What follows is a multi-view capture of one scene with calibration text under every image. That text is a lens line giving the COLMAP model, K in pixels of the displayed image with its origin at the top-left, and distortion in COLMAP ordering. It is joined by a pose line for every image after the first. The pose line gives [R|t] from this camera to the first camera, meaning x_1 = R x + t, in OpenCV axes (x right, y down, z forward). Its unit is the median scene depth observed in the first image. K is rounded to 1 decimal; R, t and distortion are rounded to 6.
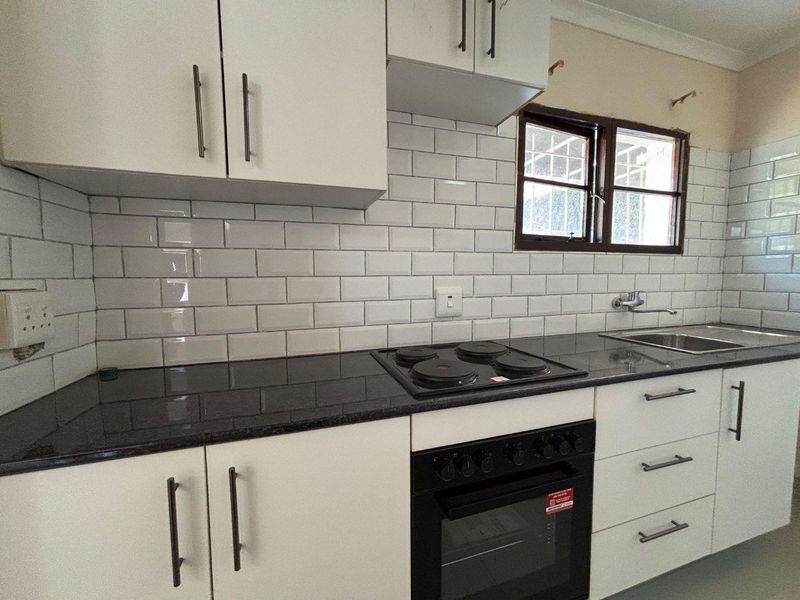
lens RADIAL K [[327.9, 0, 394.5], [0, 327.9, 299.2], [0, 0, 1]] dist [-0.001355, -0.000033]
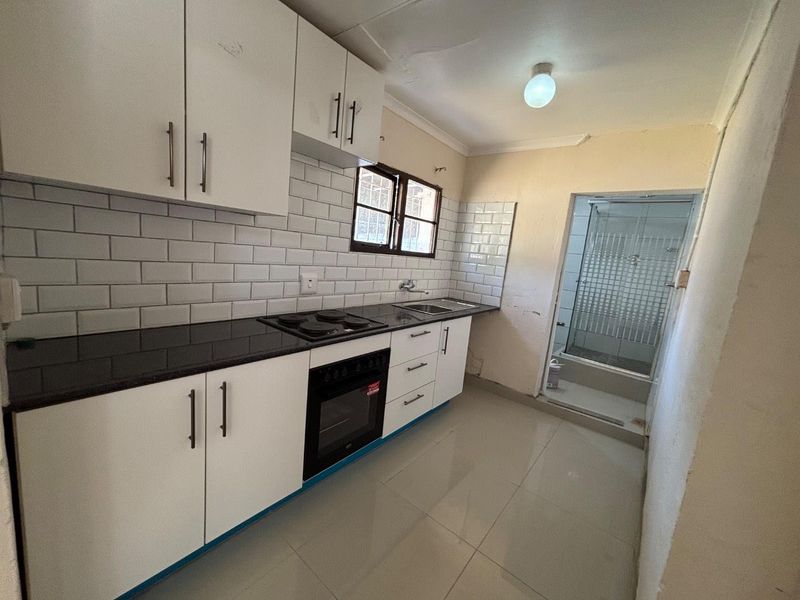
lens RADIAL K [[327.9, 0, 401.6], [0, 327.9, 300.3], [0, 0, 1]] dist [-0.001355, -0.000033]
pose [[0.823034, 0.003240, 0.567982, -0.353083], [-0.062179, 0.994488, 0.084427, -0.073468], [-0.564578, -0.104803, 0.818699, -0.489279]]
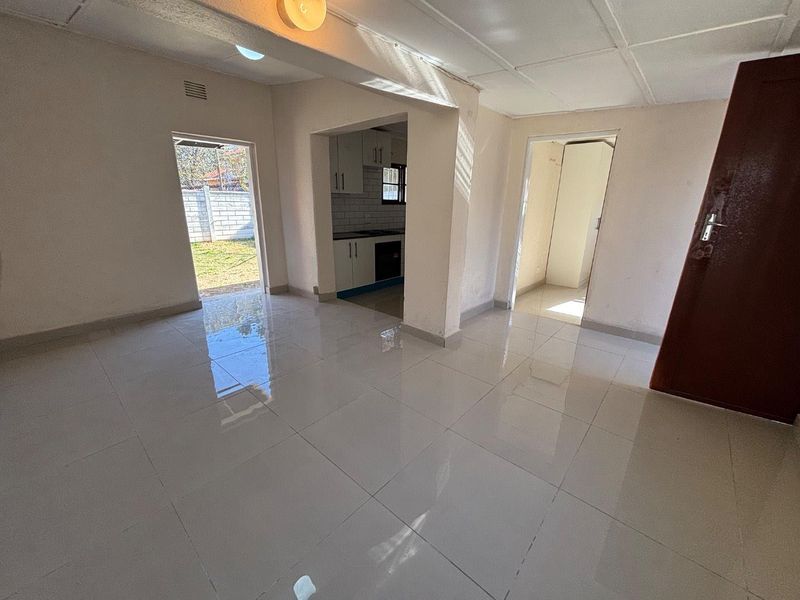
lens RADIAL K [[327.9, 0, 396.5], [0, 327.9, 301.4], [0, 0, 1]] dist [-0.001355, -0.000033]
pose [[0.862495, -0.130852, 0.488855, -1.605210], [0.021853, 0.974722, 0.222350, 0.106847], [-0.505593, -0.181093, 0.843553, -2.670111]]
